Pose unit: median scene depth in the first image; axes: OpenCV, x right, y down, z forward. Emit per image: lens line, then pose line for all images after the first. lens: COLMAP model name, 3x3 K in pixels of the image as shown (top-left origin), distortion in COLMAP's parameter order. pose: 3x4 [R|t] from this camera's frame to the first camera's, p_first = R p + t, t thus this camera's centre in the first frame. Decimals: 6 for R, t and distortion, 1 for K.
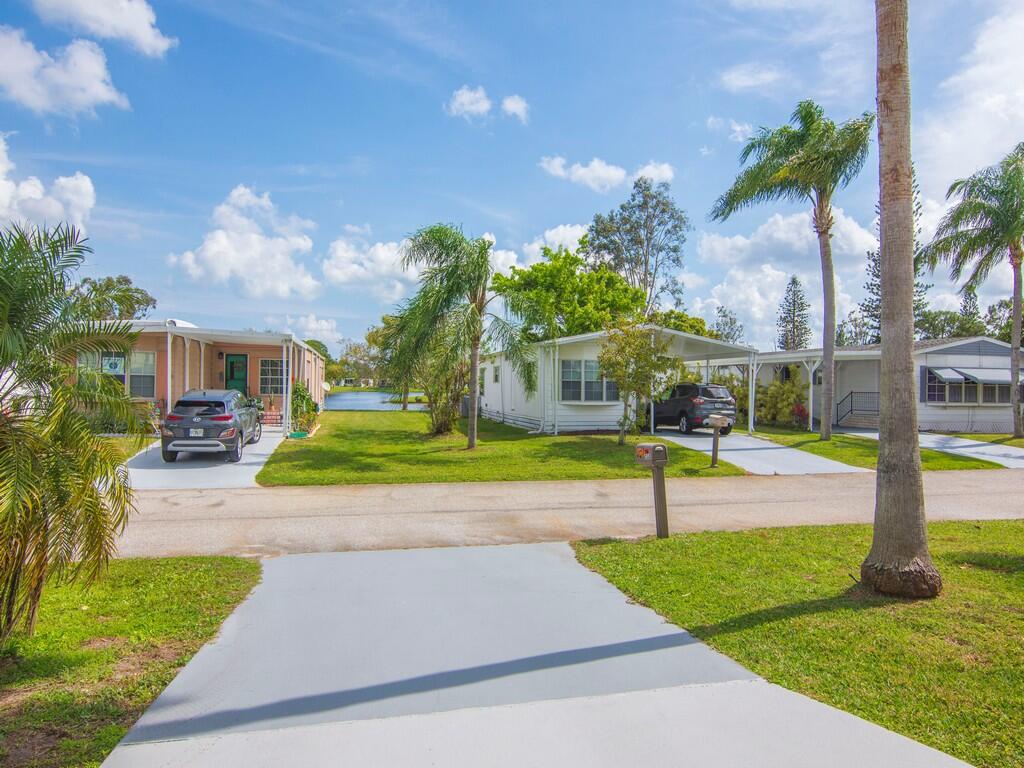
lens RADIAL K [[627.2, 0, 511.2], [0, 627.2, 382.7], [0, 0, 1]] dist [-0.001797, -0.000102]
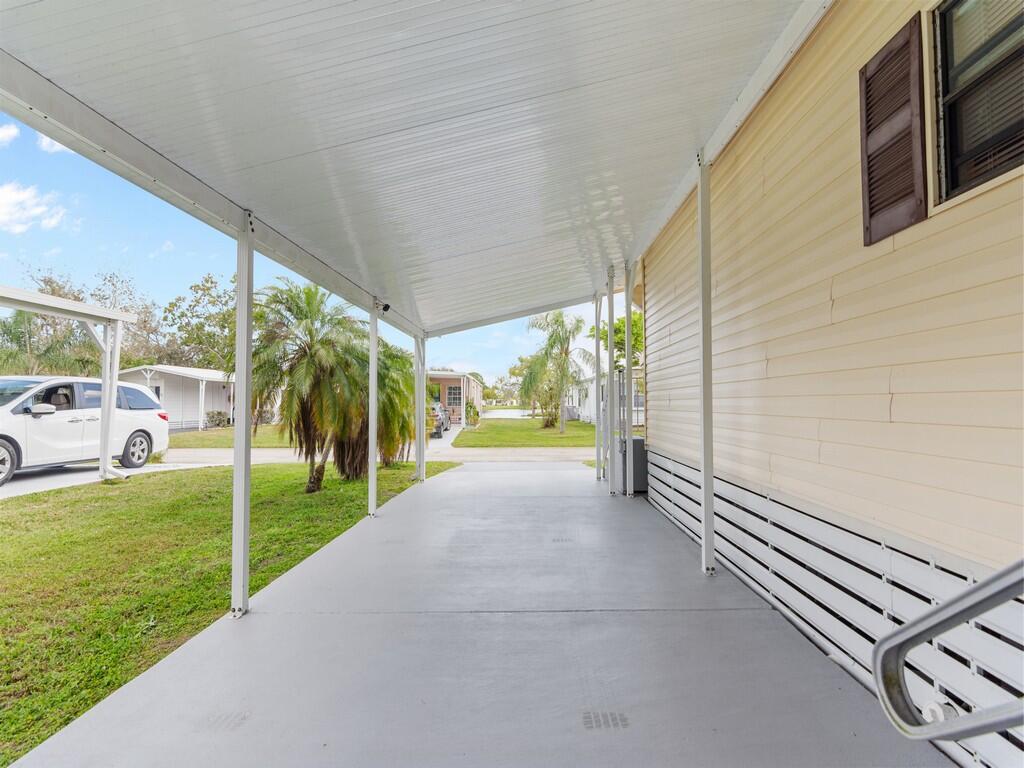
lens RADIAL K [[491.7, 0, 513.1], [0, 491.7, 386.6], [0, 0, 1]] dist [-0.003054, -0.002609]
pose [[0.974794, -0.012545, -0.222752, 0.080808], [0.005130, 0.999414, -0.033836, 0.011024], [0.223046, 0.031841, 0.974288, -0.286278]]
